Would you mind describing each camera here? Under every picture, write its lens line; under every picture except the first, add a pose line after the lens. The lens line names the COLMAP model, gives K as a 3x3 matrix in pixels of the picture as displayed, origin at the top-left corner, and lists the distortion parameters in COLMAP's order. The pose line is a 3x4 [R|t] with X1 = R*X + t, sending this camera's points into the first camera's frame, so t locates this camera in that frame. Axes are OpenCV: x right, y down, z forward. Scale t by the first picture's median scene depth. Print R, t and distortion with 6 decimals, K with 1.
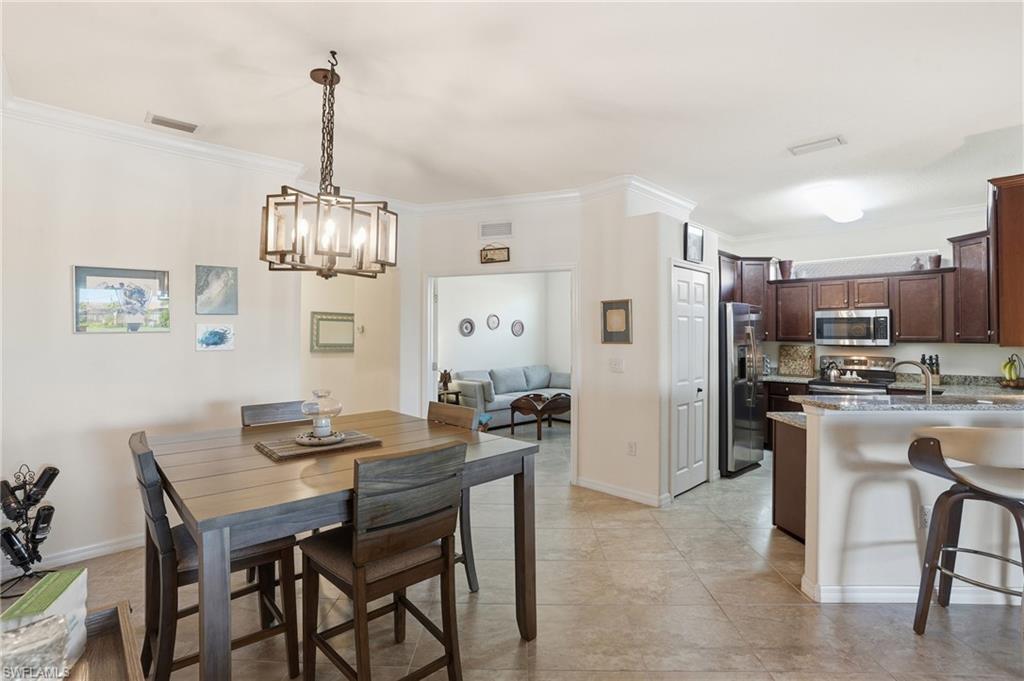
lens RADIAL K [[484.1, 0, 506.5], [0, 484.1, 334.4], [0, 0, 1]] dist [-0.026649, 0.005042]
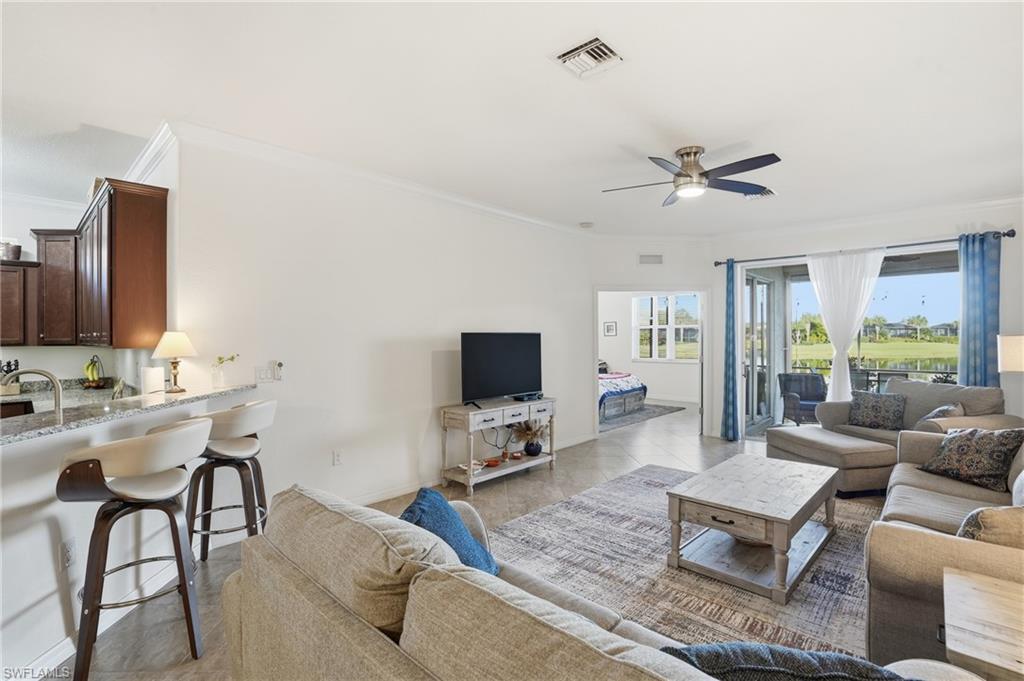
lens RADIAL K [[484.1, 0, 505.2], [0, 484.1, 336.2], [0, 0, 1]] dist [-0.026649, 0.005042]
pose [[-0.030025, -0.001340, 0.999548, 0.011548], [0.000137, 0.999999, 0.001345, -0.001445], [-0.999549, 0.000177, -0.030025, 0.137597]]
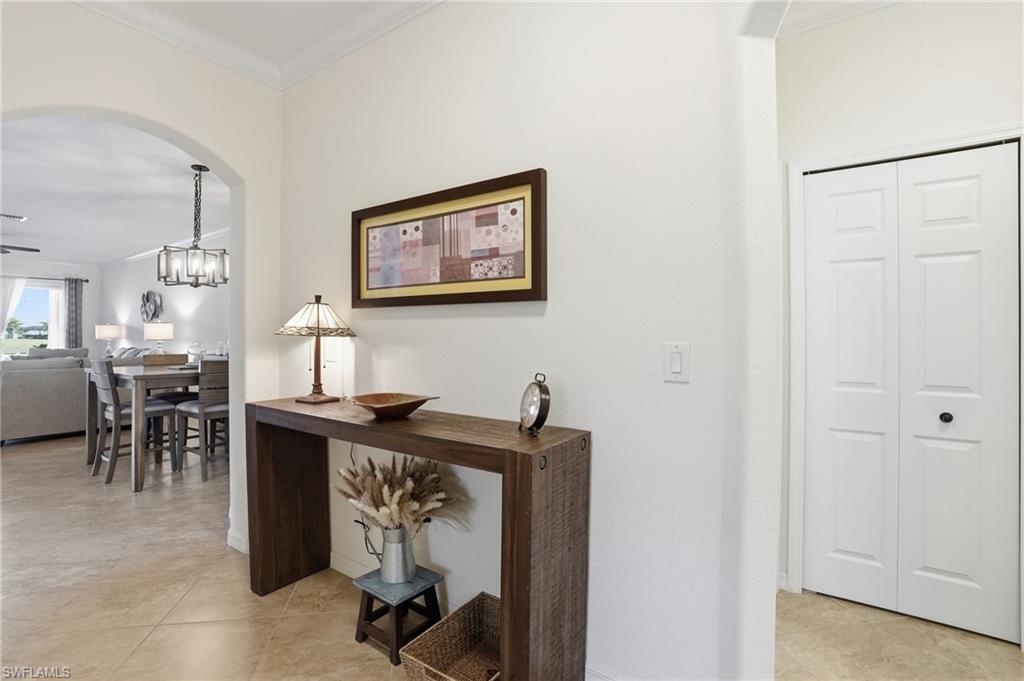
lens RADIAL K [[484.1, 0, 513.2], [0, 484.1, 334.3], [0, 0, 1]] dist [-0.026649, 0.005042]
pose [[-0.991165, -0.000150, -0.132634, -0.463823], [0.000007, 0.999999, -0.001182, 0.026643], [0.132634, -0.001173, -0.991164, 1.033402]]
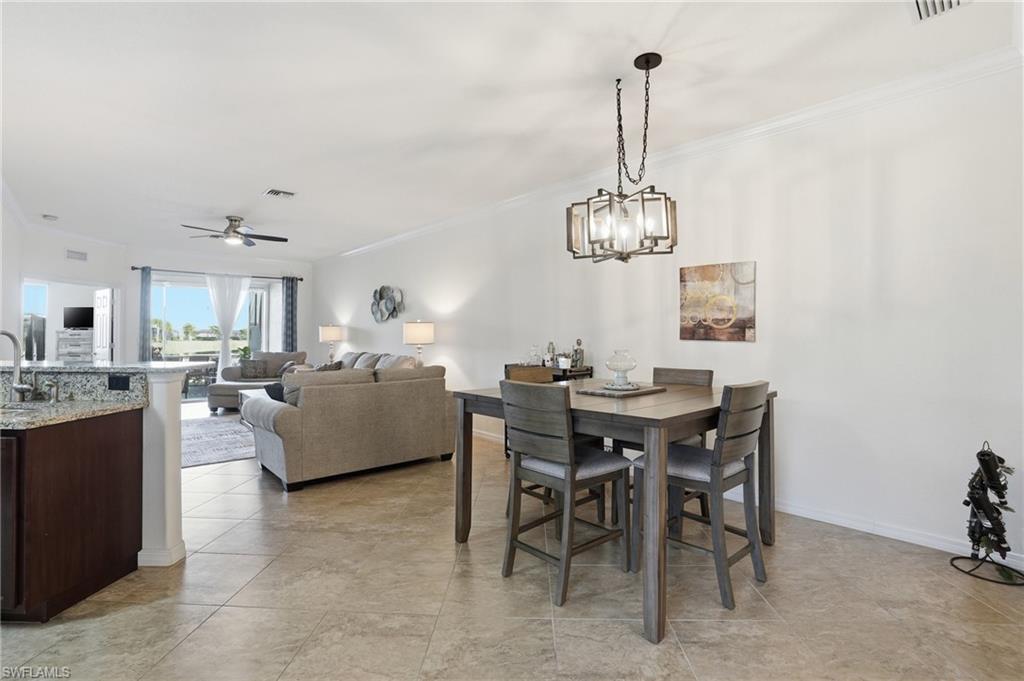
lens RADIAL K [[484.1, 0, 504.4], [0, 484.1, 325.3], [0, 0, 1]] dist [-0.026649, 0.005042]
pose [[-0.996664, 0.003285, 0.081549, -0.061558], [0.001325, 0.999709, -0.024083, 0.025855], [-0.081604, -0.023895, -0.996378, 0.743267]]
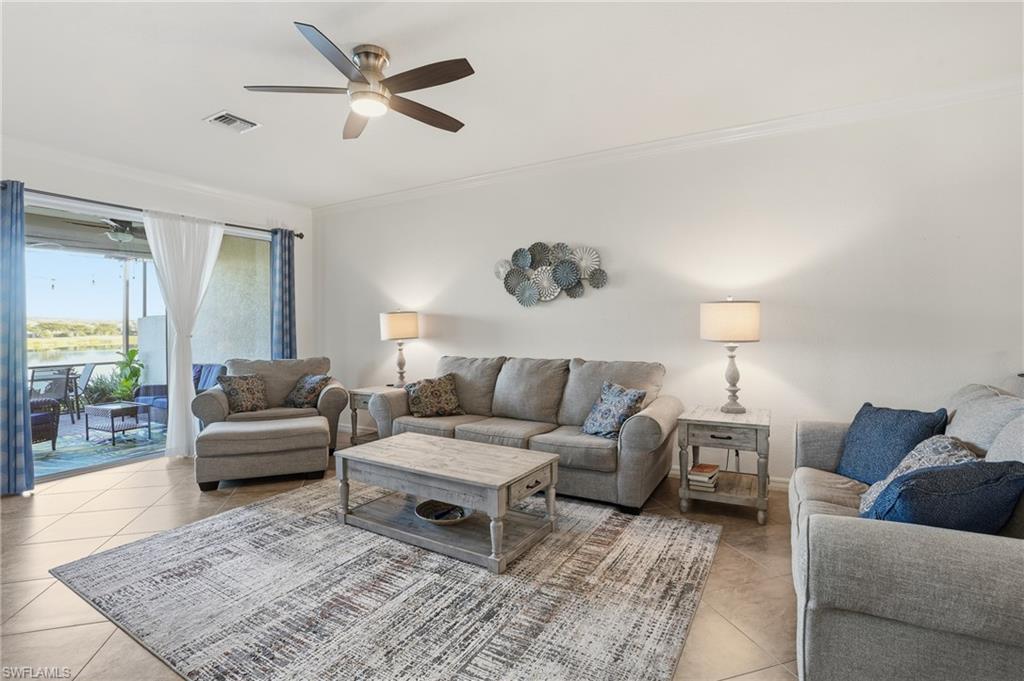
lens RADIAL K [[484.1, 0, 511.5], [0, 484.1, 333.7], [0, 0, 1]] dist [-0.026649, 0.005042]
pose [[-0.967988, 0.021512, -0.250072, 0.476797], [0.018191, 0.999713, 0.015585, 0.019883], [0.250336, 0.010537, -0.968102, 0.309497]]
